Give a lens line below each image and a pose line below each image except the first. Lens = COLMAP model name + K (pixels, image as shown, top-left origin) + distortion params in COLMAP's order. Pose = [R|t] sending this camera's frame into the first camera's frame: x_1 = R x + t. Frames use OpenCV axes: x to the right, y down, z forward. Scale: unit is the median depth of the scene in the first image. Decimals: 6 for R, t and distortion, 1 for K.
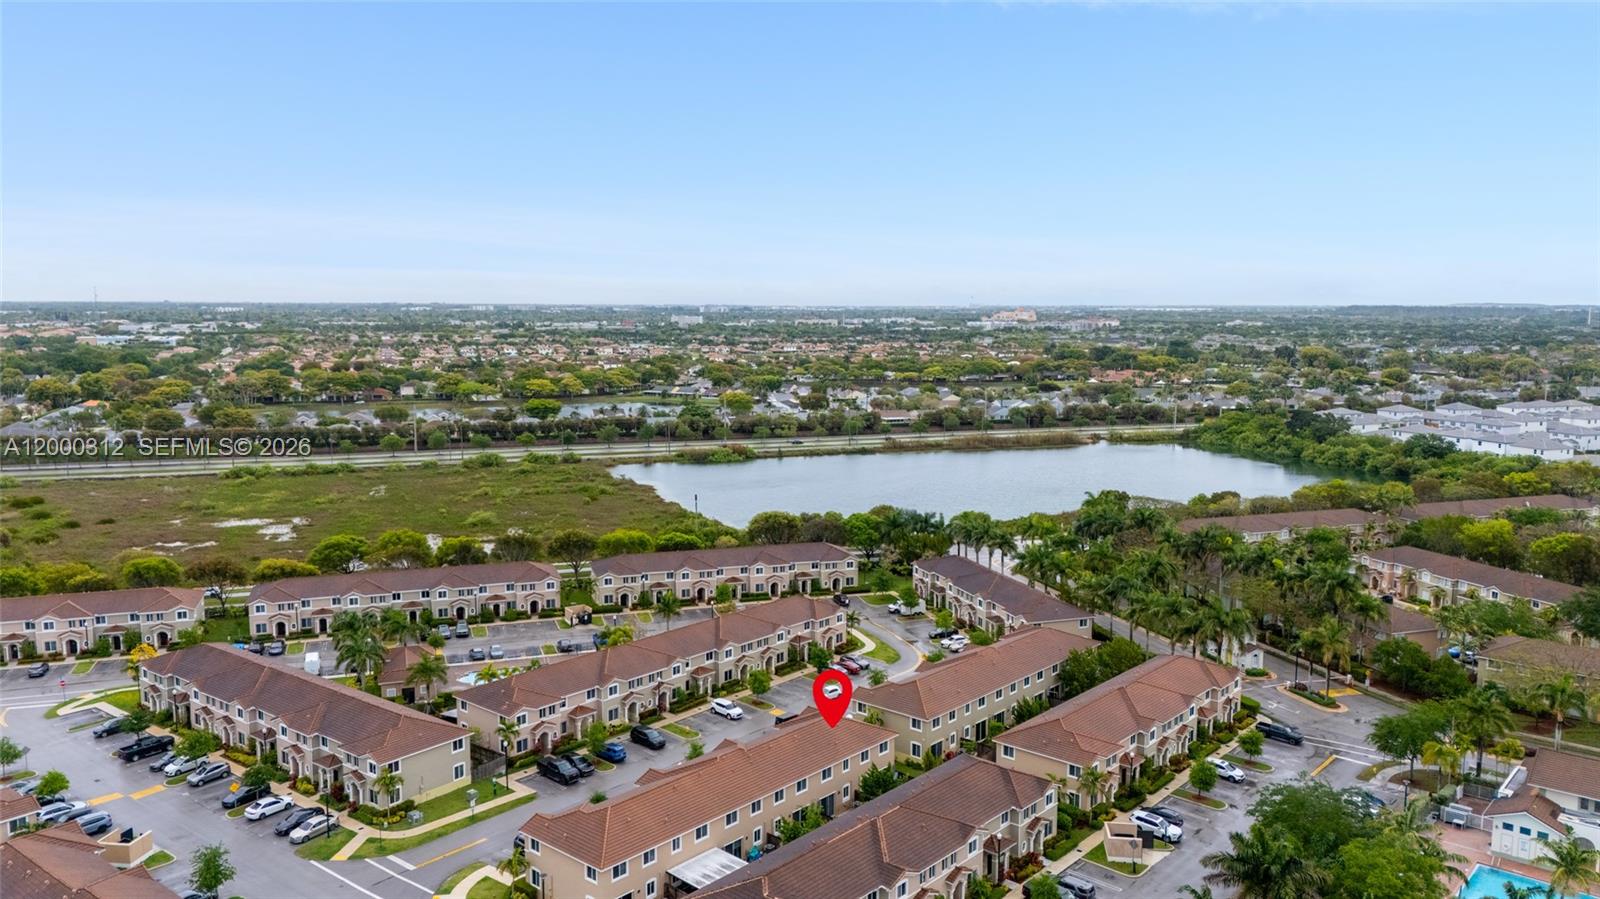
lens RADIAL K [[1160.3, 0, 806.7], [0, 1160.3, 453.6], [0, 0, 1]] dist [0.083279, -0.058947]
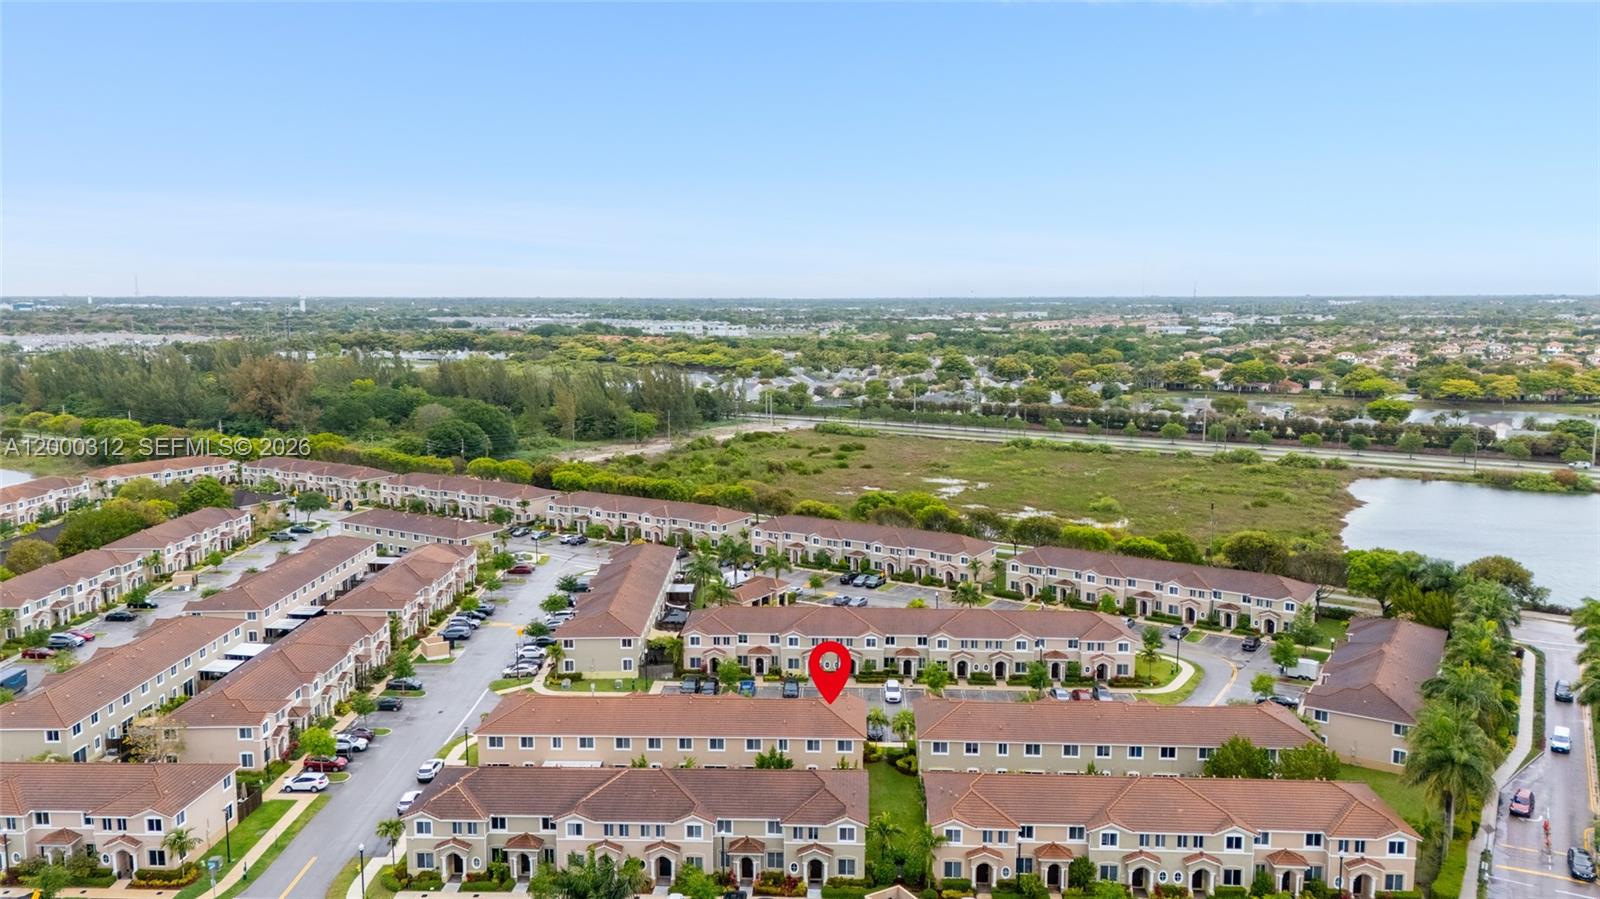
lens RADIAL K [[1160.3, 0, 812.2], [0, 1160.3, 440.3], [0, 0, 1]] dist [0.083279, -0.058947]
pose [[0.637301, 0.093882, -0.764875, 0.450389], [-0.098346, 0.994344, 0.040104, -0.021448], [0.764314, 0.049664, 0.642929, 0.203463]]
